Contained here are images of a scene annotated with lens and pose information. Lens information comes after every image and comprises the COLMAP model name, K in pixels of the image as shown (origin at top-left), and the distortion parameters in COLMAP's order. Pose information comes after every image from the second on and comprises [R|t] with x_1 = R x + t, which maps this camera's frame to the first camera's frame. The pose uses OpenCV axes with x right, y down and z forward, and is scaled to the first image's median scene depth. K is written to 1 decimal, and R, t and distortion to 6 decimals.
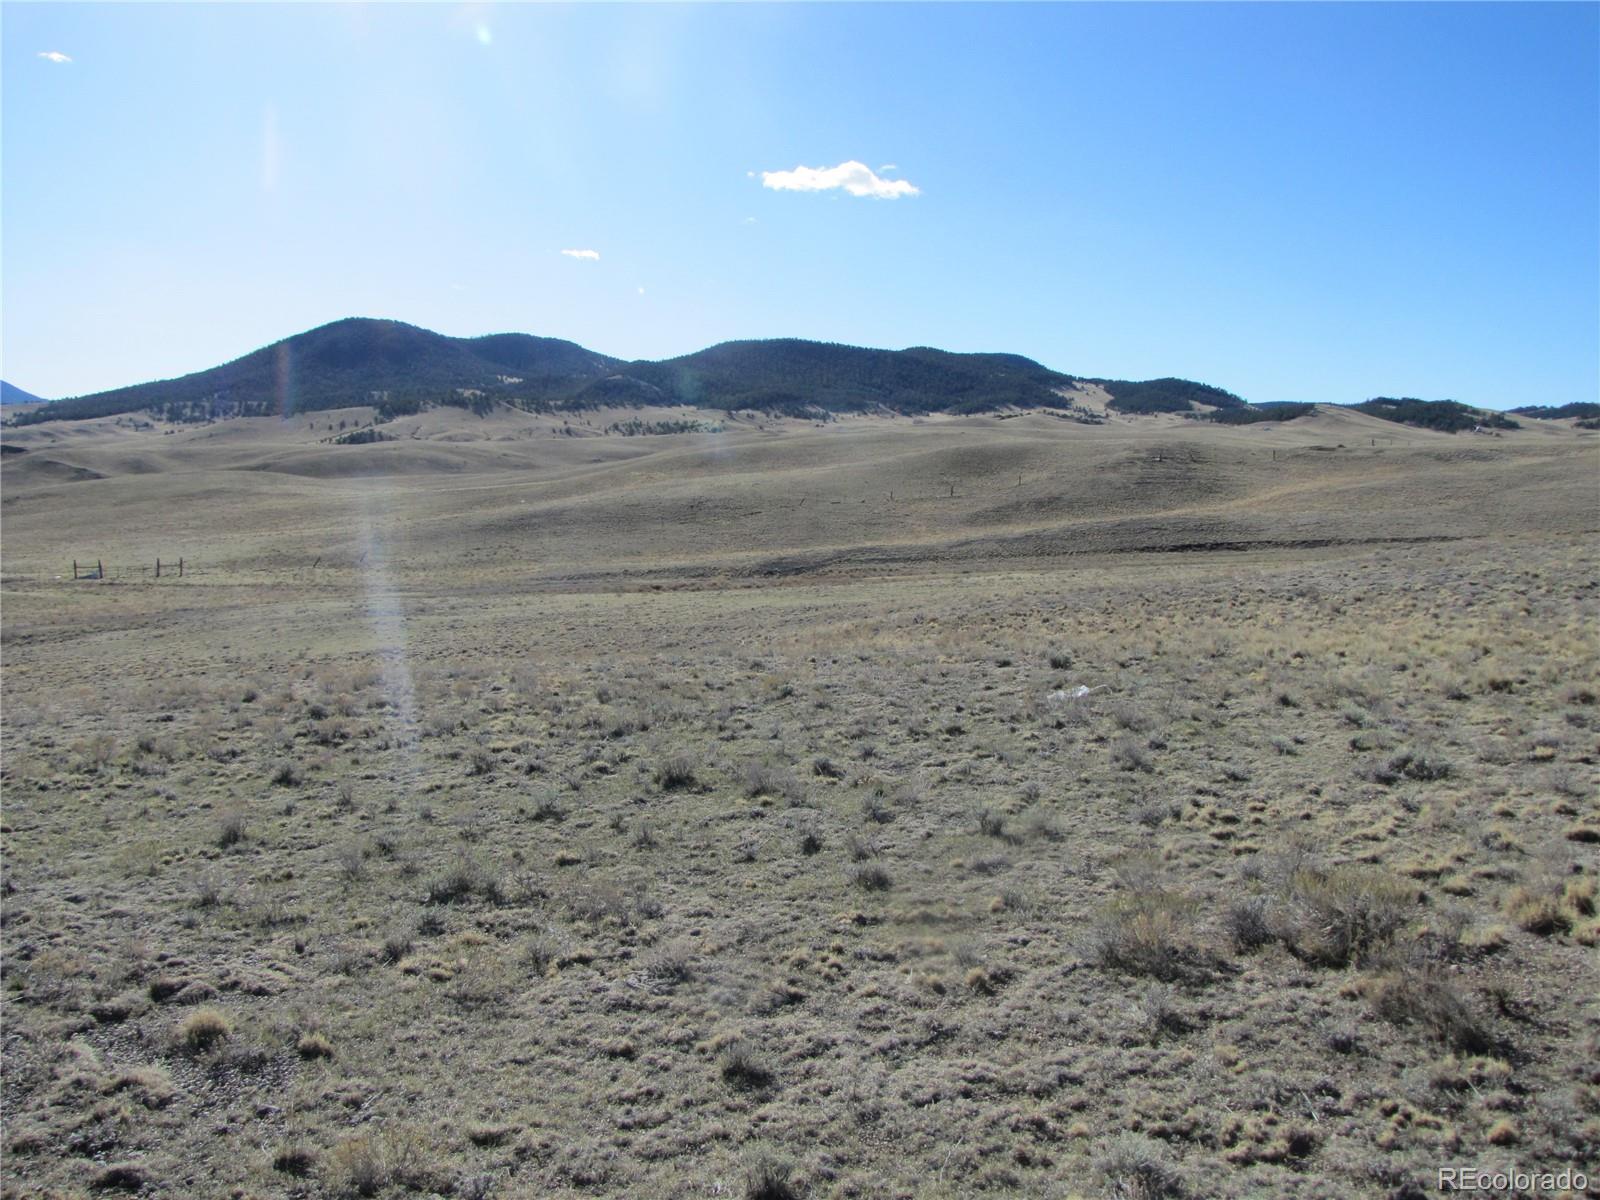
lens RADIAL K [[1339.5, 0, 793.0], [0, 1339.5, 575.2], [0, 0, 1]] dist [-0.184091, 0.165641]
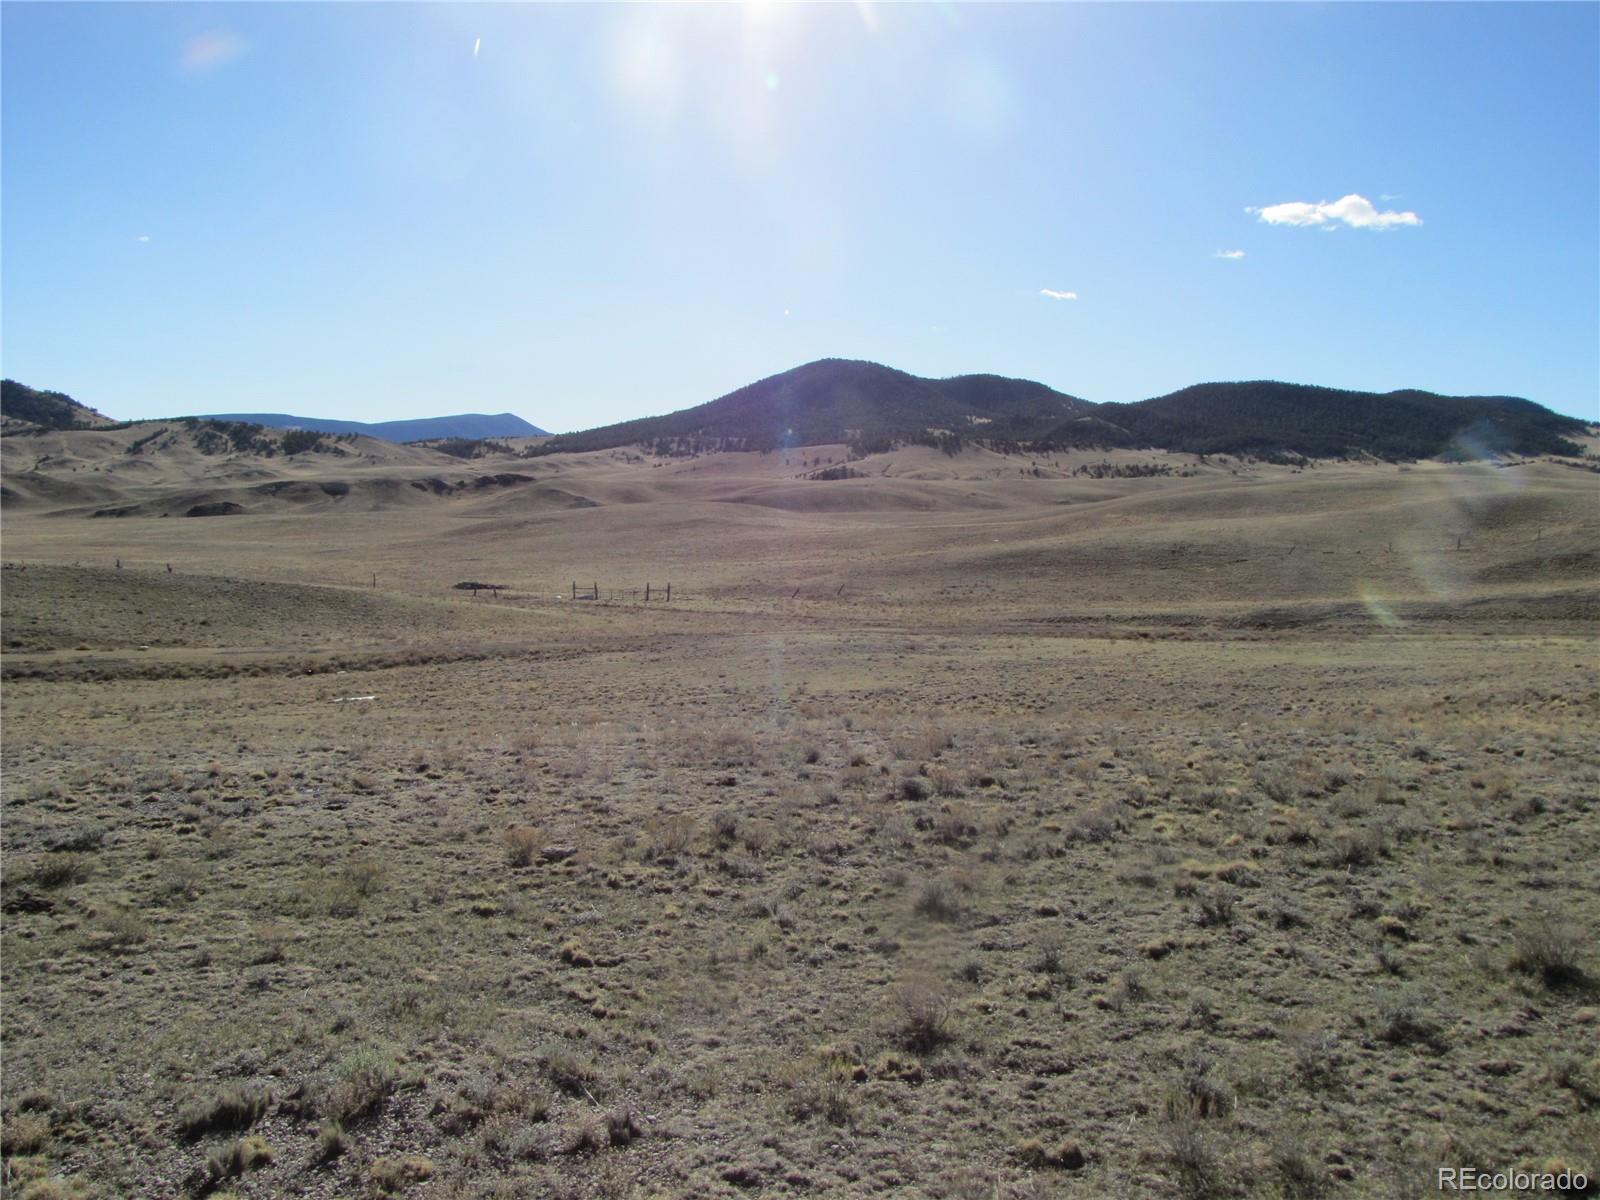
lens RADIAL K [[1339.5, 0, 793.0], [0, 1339.5, 575.2], [0, 0, 1]] dist [-0.184091, 0.165641]
pose [[0.940692, 0.036266, -0.337318, -0.030179], [-0.046588, 0.998660, -0.022555, -0.000723], [0.336048, 0.036932, 0.941120, 0.038082]]
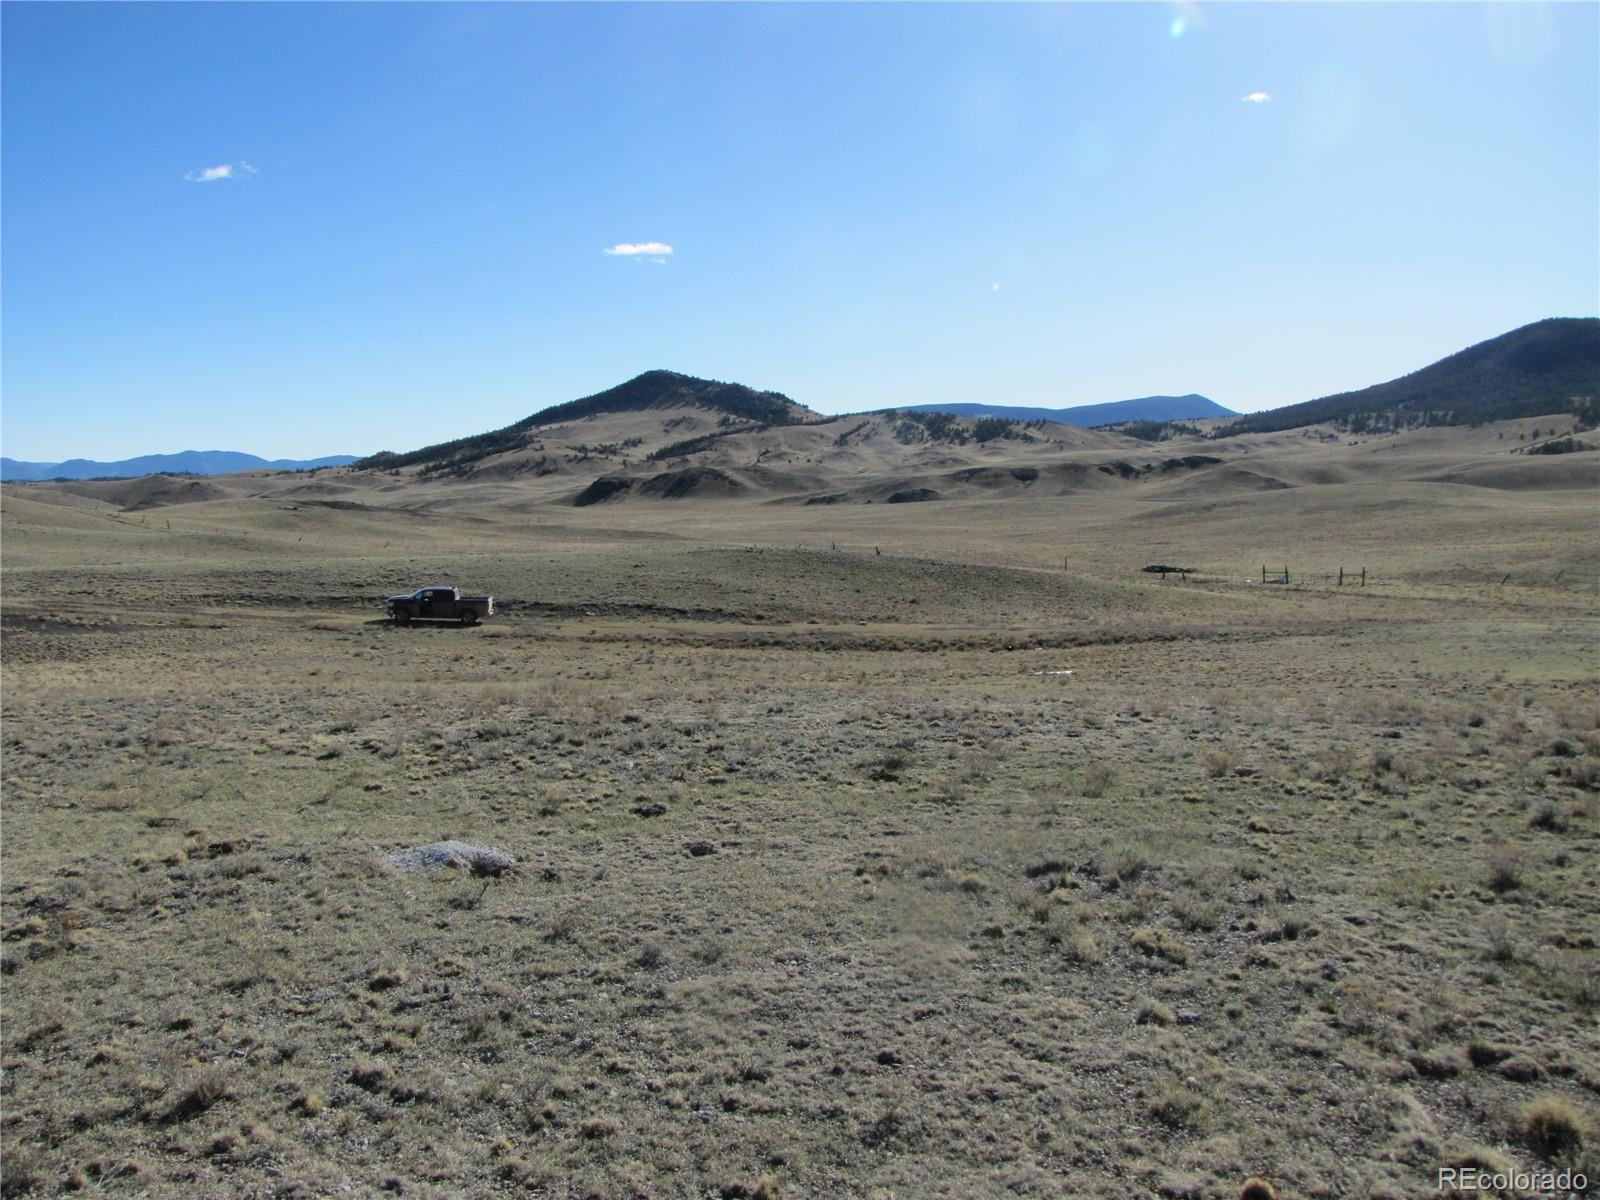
lens RADIAL K [[1339.5, 0, 793.0], [0, 1339.5, 575.2], [0, 0, 1]] dist [-0.184091, 0.165641]
pose [[0.658027, 0.047581, -0.751489, -0.010131], [-0.053790, 0.998422, 0.016115, -0.000150], [0.751070, 0.029819, 0.659549, 0.002051]]
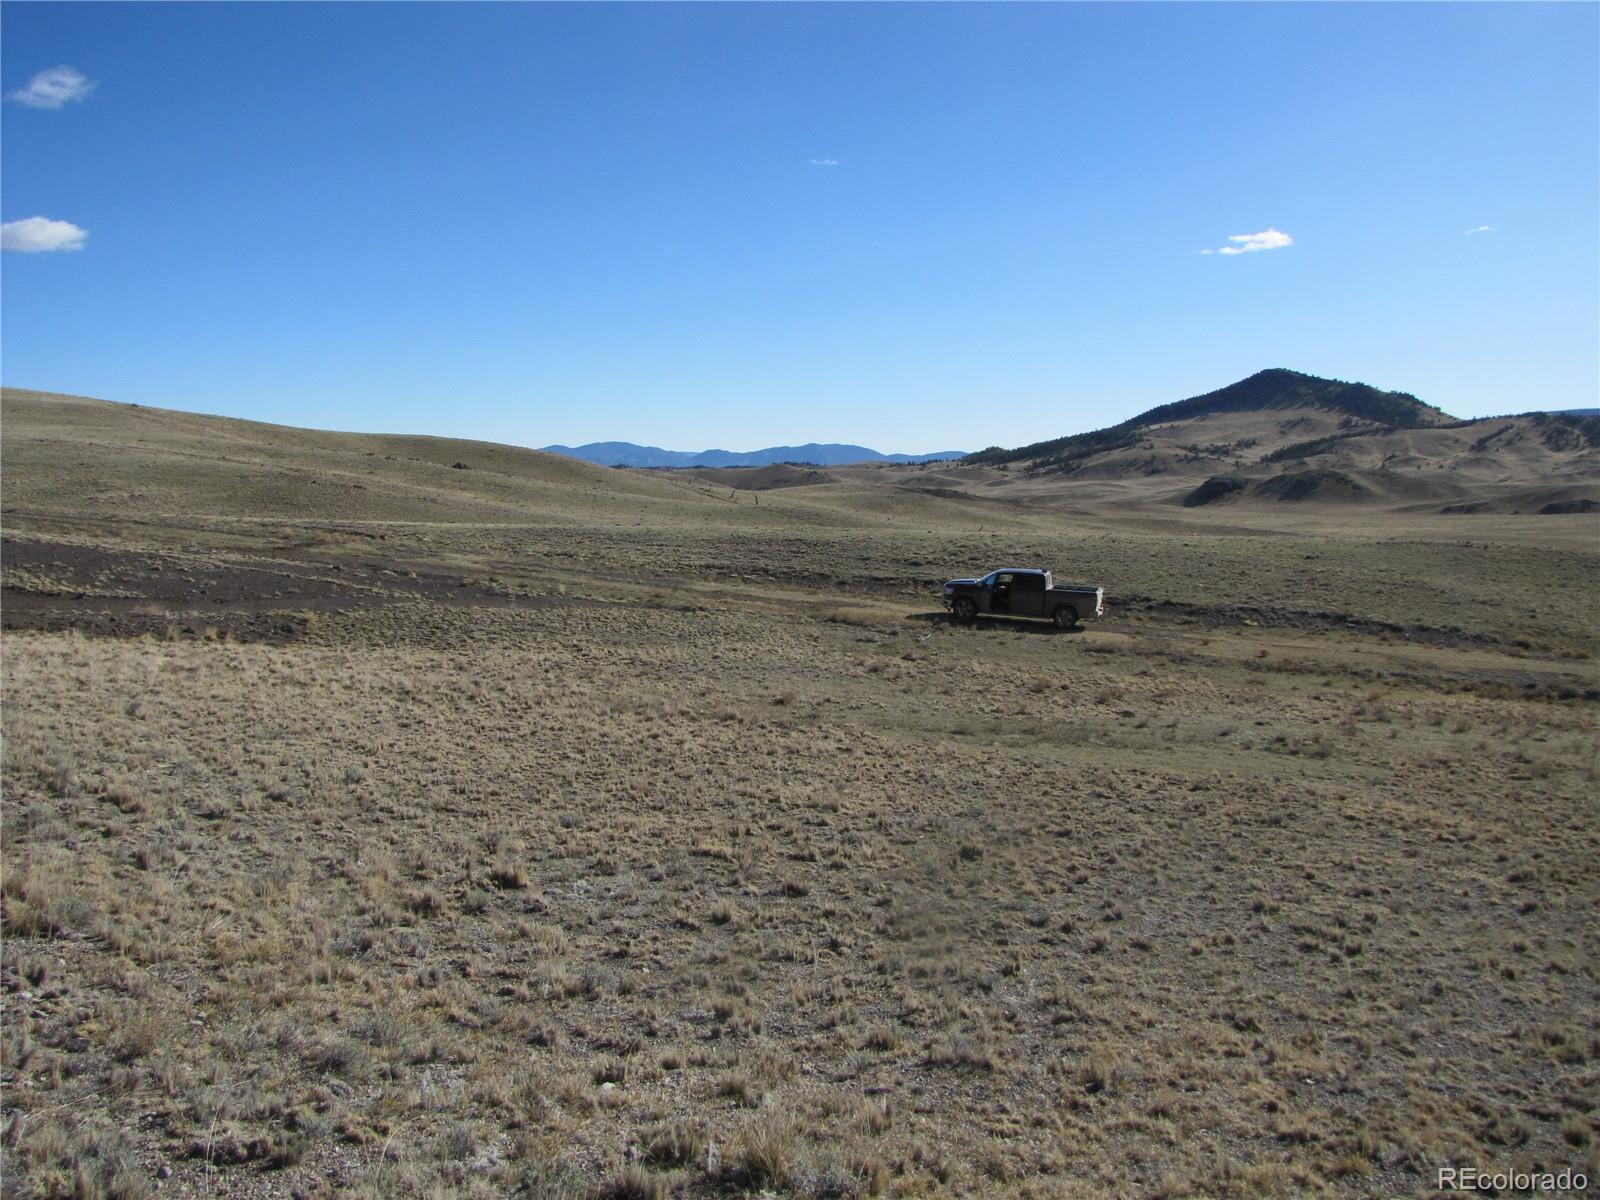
lens RADIAL K [[1339.5, 0, 793.0], [0, 1339.5, 575.2], [0, 0, 1]] dist [-0.184091, 0.165641]
pose [[0.266197, 0.072388, -0.961197, -0.333273], [-0.091628, 0.994561, 0.049525, 0.020214], [0.959554, 0.074889, 0.271382, 0.173231]]
